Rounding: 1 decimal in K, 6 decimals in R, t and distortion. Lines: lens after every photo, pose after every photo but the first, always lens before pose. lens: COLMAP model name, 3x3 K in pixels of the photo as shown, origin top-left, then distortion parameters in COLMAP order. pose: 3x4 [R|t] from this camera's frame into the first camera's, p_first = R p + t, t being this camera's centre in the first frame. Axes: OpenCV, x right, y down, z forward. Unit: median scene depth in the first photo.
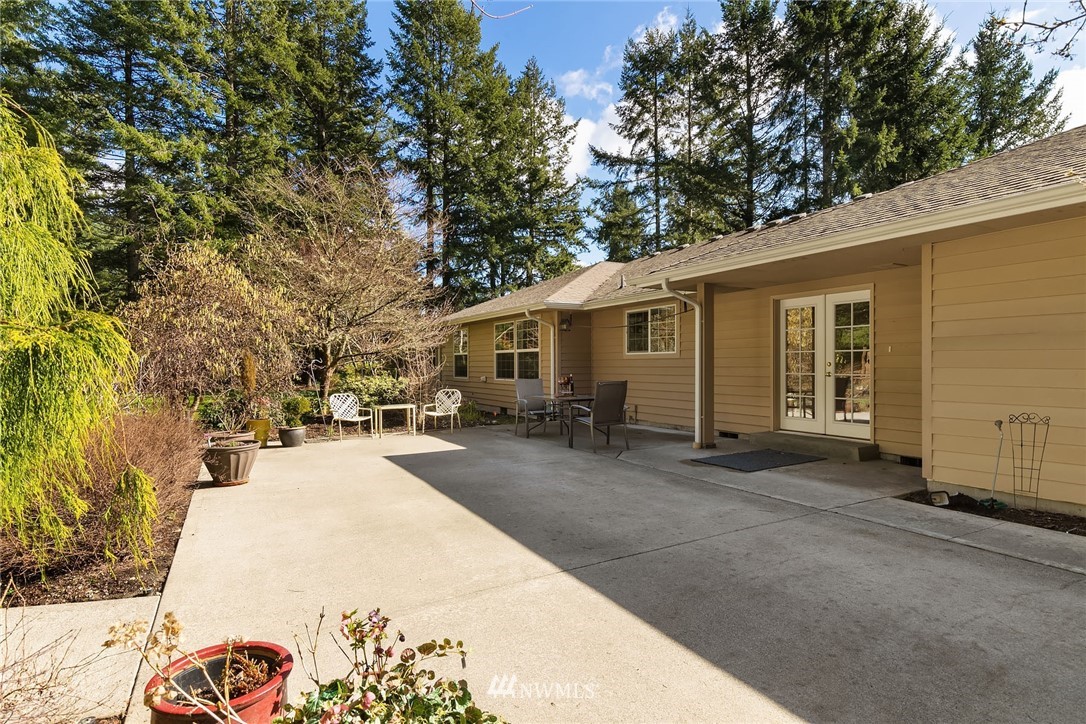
lens RADIAL K [[563.4, 0, 543.0], [0, 563.4, 362.0], [0, 0, 1]] dist [0.001354, 0.000833]
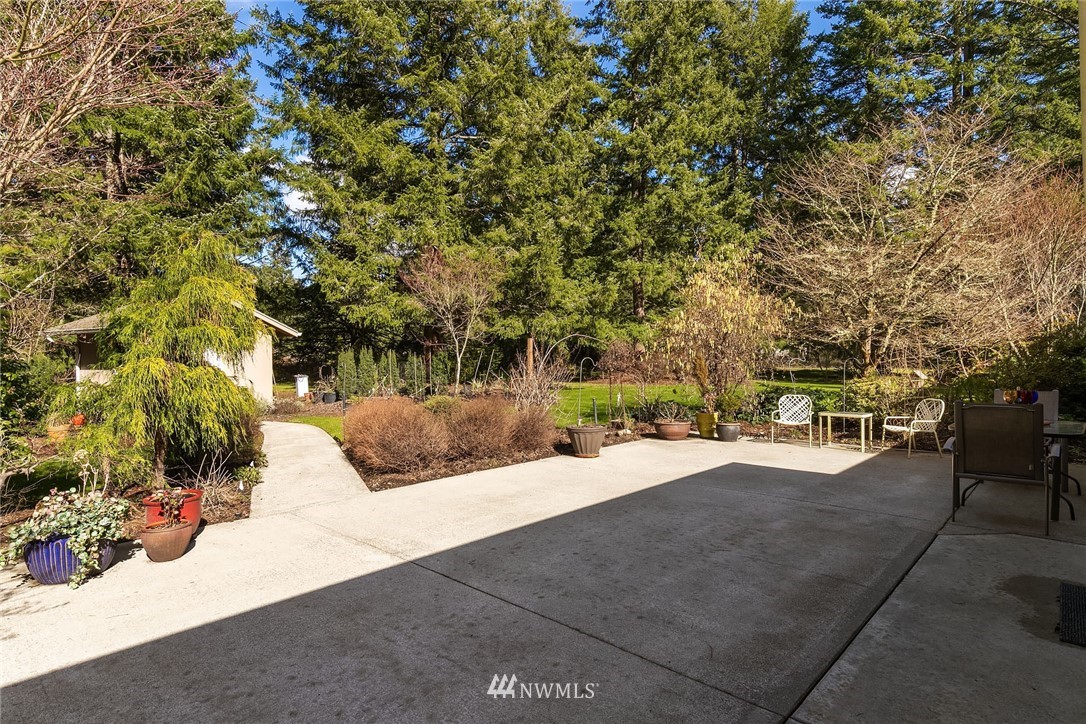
lens RADIAL K [[563.4, 0, 543.0], [0, 563.4, 362.0], [0, 0, 1]] dist [0.001354, 0.000833]
pose [[0.292305, 0.007620, -0.956295, 0.959499], [0.006967, 0.999925, 0.010098, -0.024923], [0.956300, -0.009614, 0.292230, 0.761842]]
